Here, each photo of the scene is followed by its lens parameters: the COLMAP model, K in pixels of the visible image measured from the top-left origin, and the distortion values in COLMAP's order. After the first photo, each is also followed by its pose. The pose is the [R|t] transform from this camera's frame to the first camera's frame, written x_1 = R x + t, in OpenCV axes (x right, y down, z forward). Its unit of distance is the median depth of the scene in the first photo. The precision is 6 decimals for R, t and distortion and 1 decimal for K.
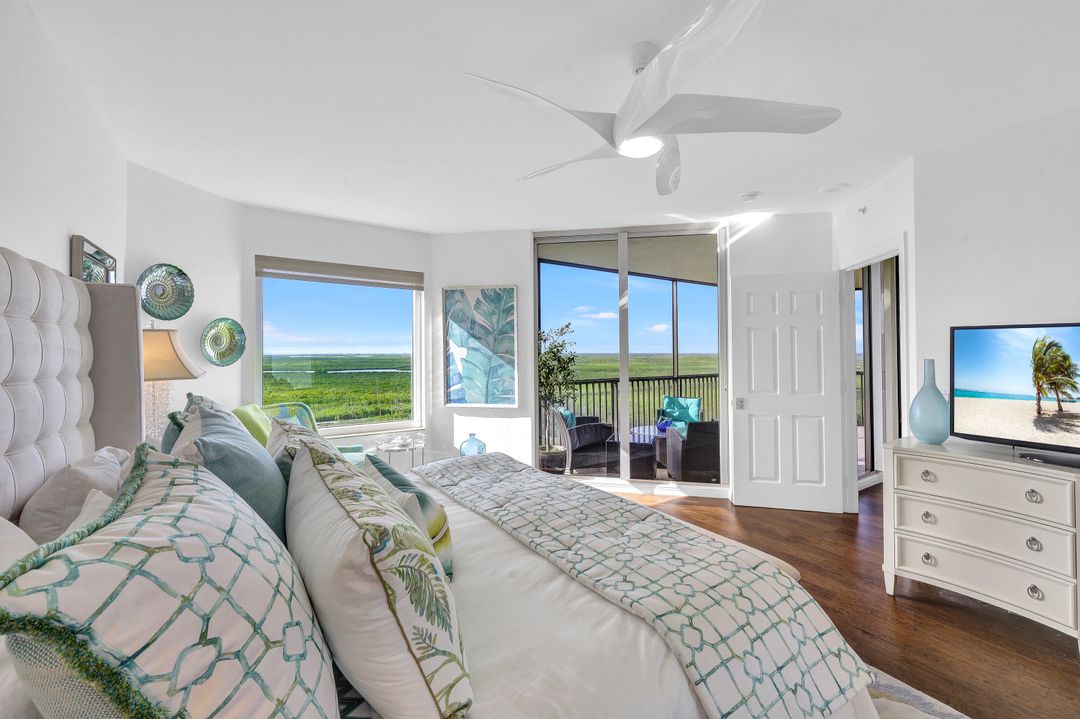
lens RADIAL K [[434.9, 0, 542.2], [0, 434.9, 341.5], [0, 0, 1]] dist [0.000595, 0.000100]
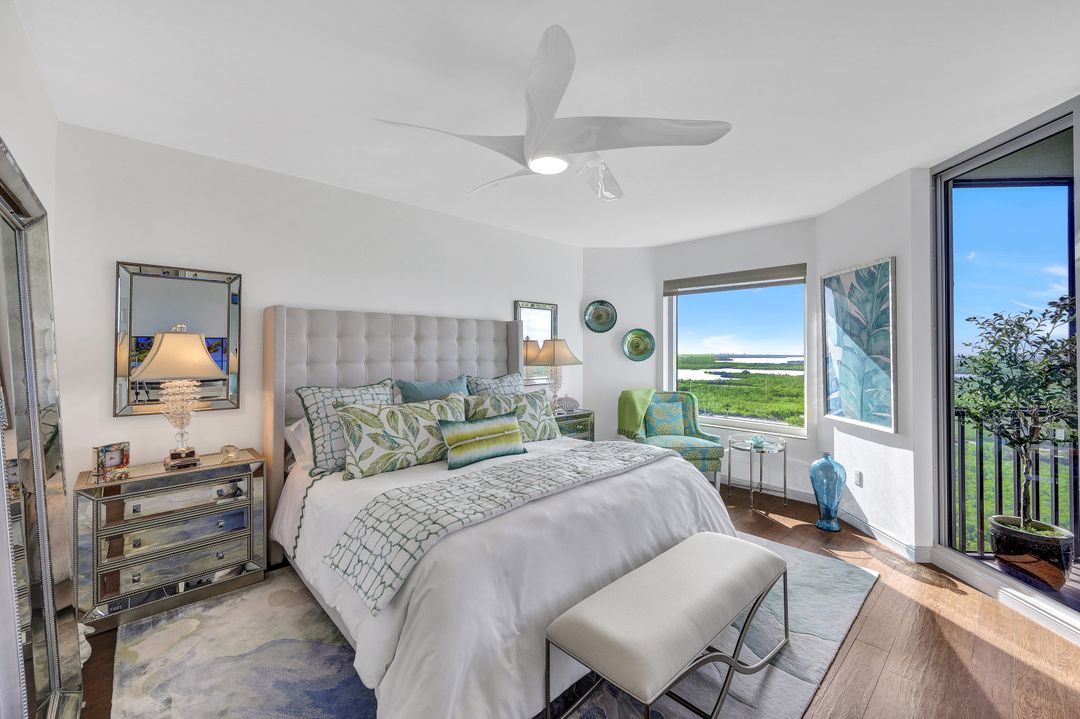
lens RADIAL K [[434.9, 0, 542.2], [0, 434.9, 341.5], [0, 0, 1]] dist [0.000595, 0.000100]
pose [[0.163947, -0.020636, -0.986253, 0.531062], [0.019884, 0.999647, -0.017611, 0.007069], [0.986269, -0.016723, 0.164299, 0.328711]]
